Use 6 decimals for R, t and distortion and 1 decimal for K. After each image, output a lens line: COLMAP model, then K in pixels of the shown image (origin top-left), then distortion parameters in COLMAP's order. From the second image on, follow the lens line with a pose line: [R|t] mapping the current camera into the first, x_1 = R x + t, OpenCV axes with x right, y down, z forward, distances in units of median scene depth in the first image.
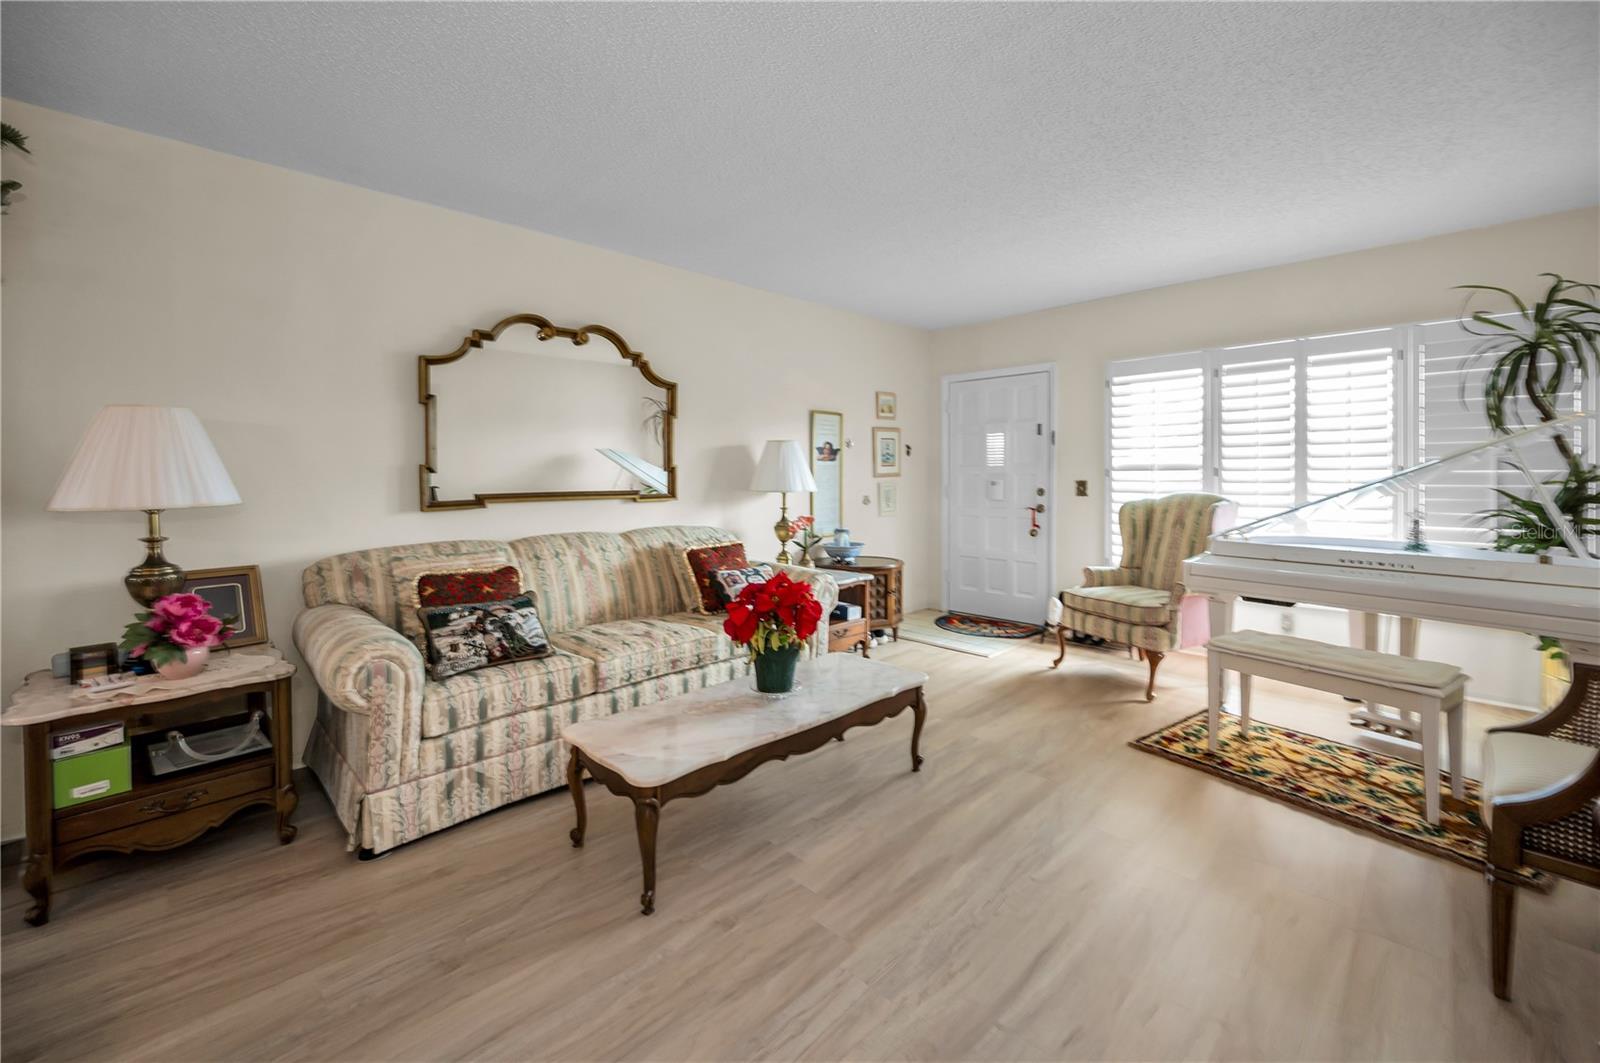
lens RADIAL K [[652.0, 0, 800.3], [0, 652.0, 487.6], [0, 0, 1]] dist [-0.000157, 0.000013]
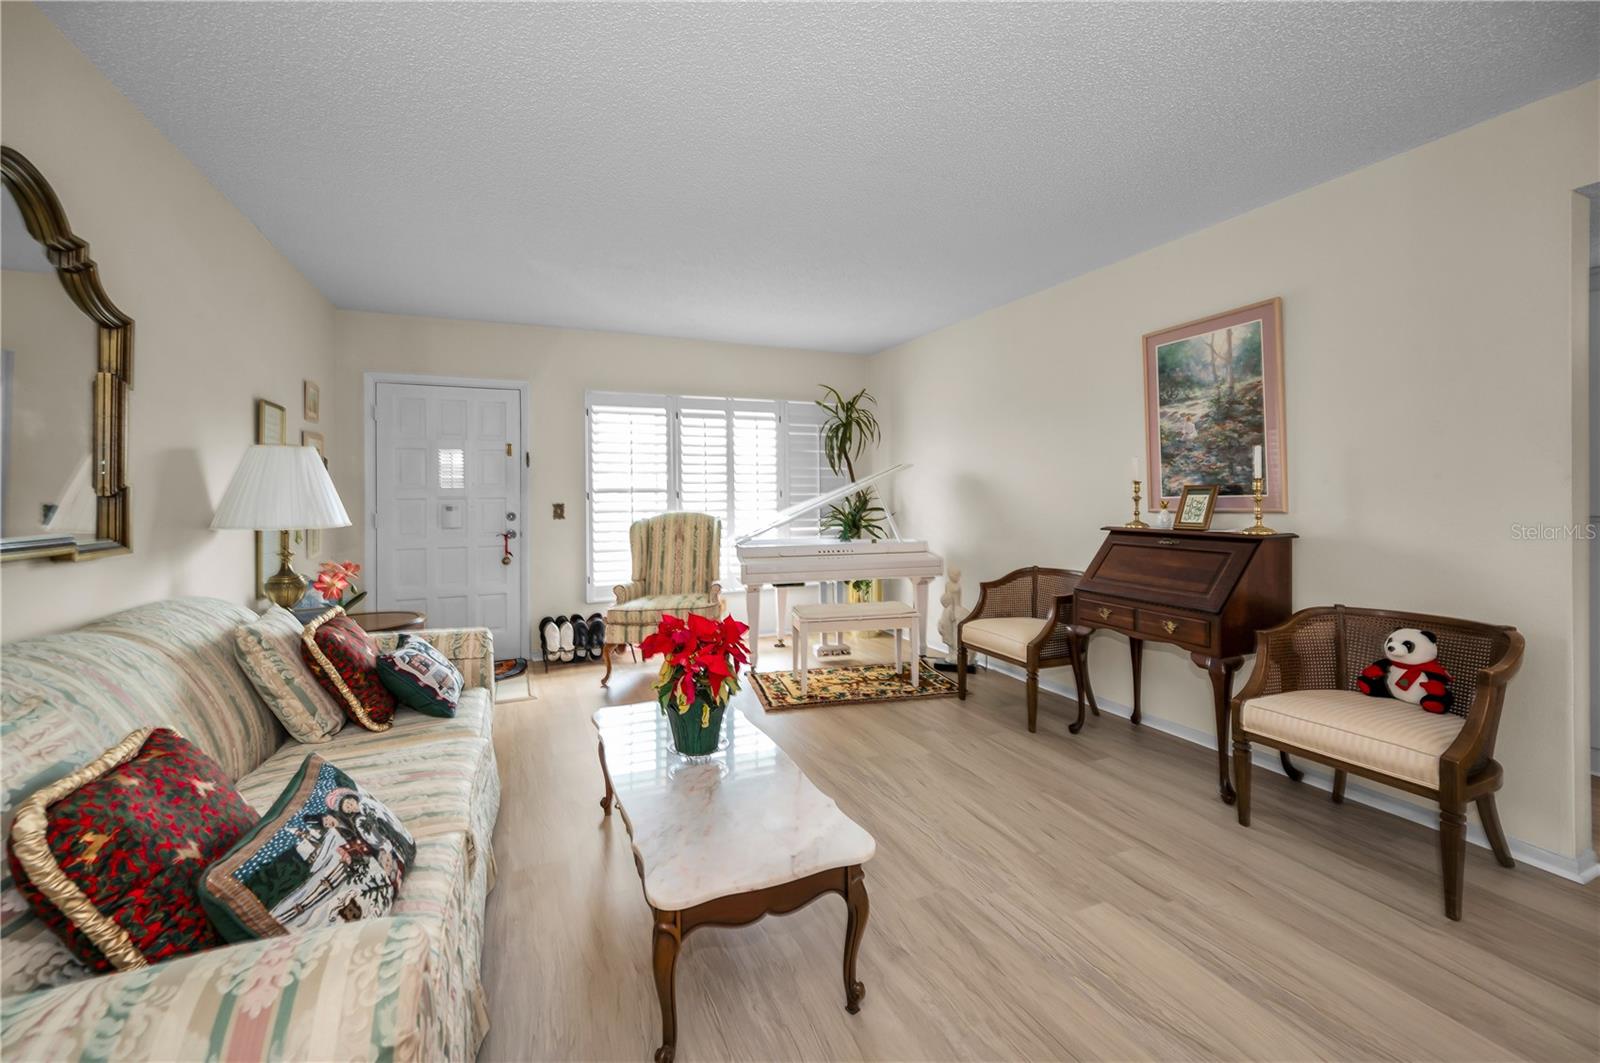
lens RADIAL K [[677.1, 0, 800.4], [0, 677.1, 502.4], [0, 0, 1]] dist [-0.000447, -0.000061]
pose [[0.355839, -0.011960, 0.934471, -0.486650], [0.023343, 0.999720, 0.003906, -0.009170], [-0.934256, 0.020423, 0.356019, 0.329574]]
